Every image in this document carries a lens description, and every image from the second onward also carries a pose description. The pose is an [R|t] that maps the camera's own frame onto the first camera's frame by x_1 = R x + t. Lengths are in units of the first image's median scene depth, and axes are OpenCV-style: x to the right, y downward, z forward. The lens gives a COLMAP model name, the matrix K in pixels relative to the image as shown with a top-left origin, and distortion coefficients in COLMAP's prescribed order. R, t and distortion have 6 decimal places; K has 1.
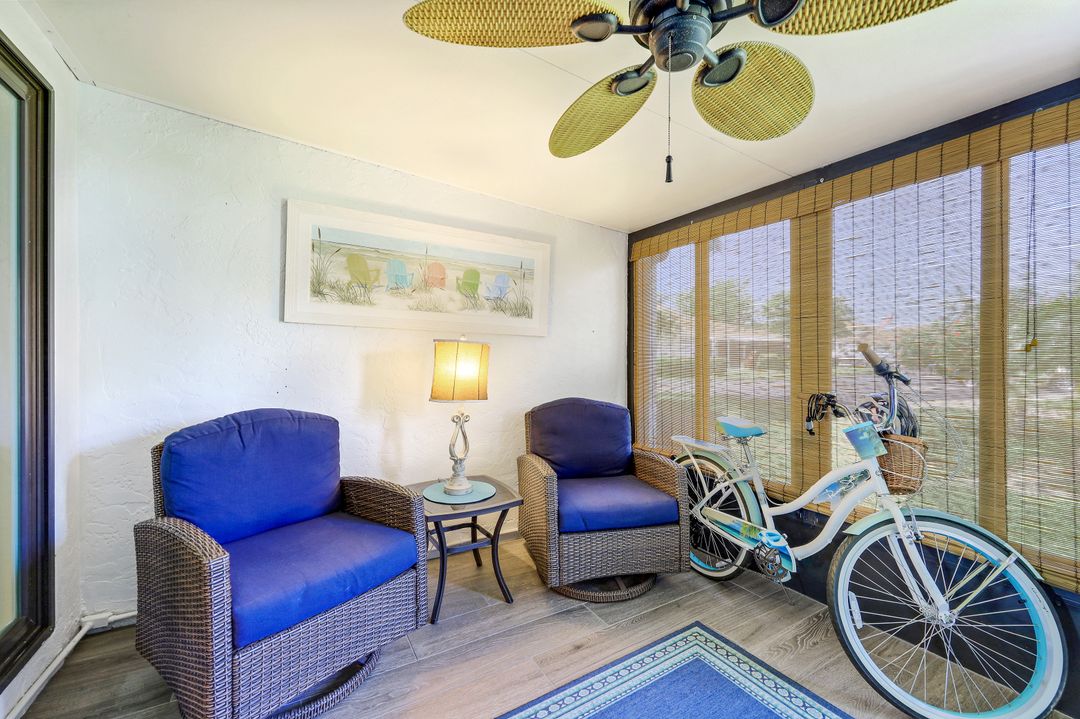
lens RADIAL K [[437.0, 0, 540.4], [0, 437.0, 352.8], [0, 0, 1]] dist [0.002708, -0.001042]
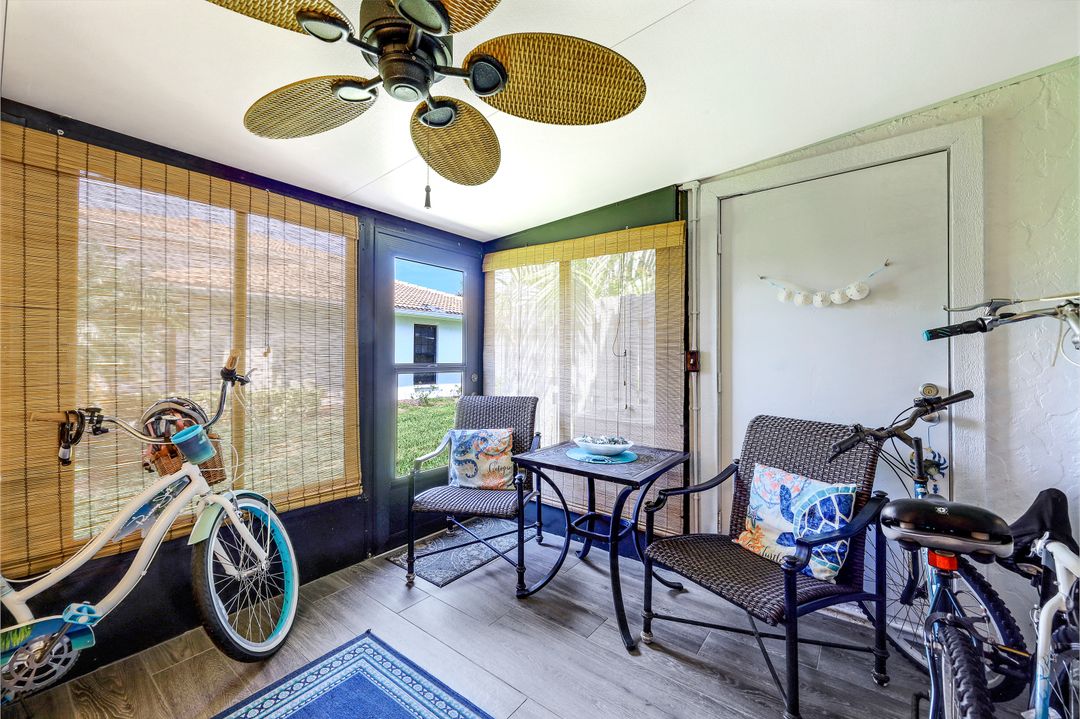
lens RADIAL K [[437.0, 0, 523.6], [0, 437.0, 352.4], [0, 0, 1]] dist [0.002708, -0.001042]
pose [[-0.377930, 0.013171, 0.925740, -0.369877], [-0.005514, 0.999849, -0.016477, 0.000406], [-0.925818, -0.011331, -0.377800, 0.537358]]
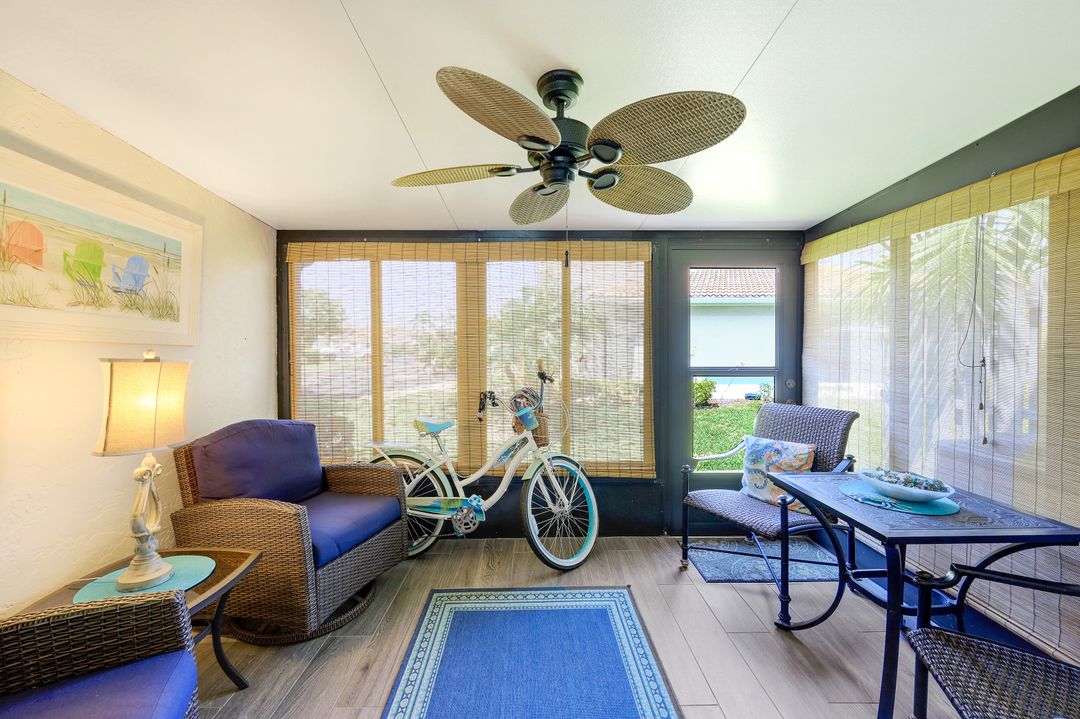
lens RADIAL K [[437.0, 0, 538.4], [0, 437.0, 351.0], [0, 0, 1]] dist [0.002708, -0.001042]
pose [[0.492972, -0.005911, 0.870025, -0.490571], [-0.000419, 0.999975, 0.007031, -0.046576], [-0.870045, -0.003830, 0.492957, 0.141605]]
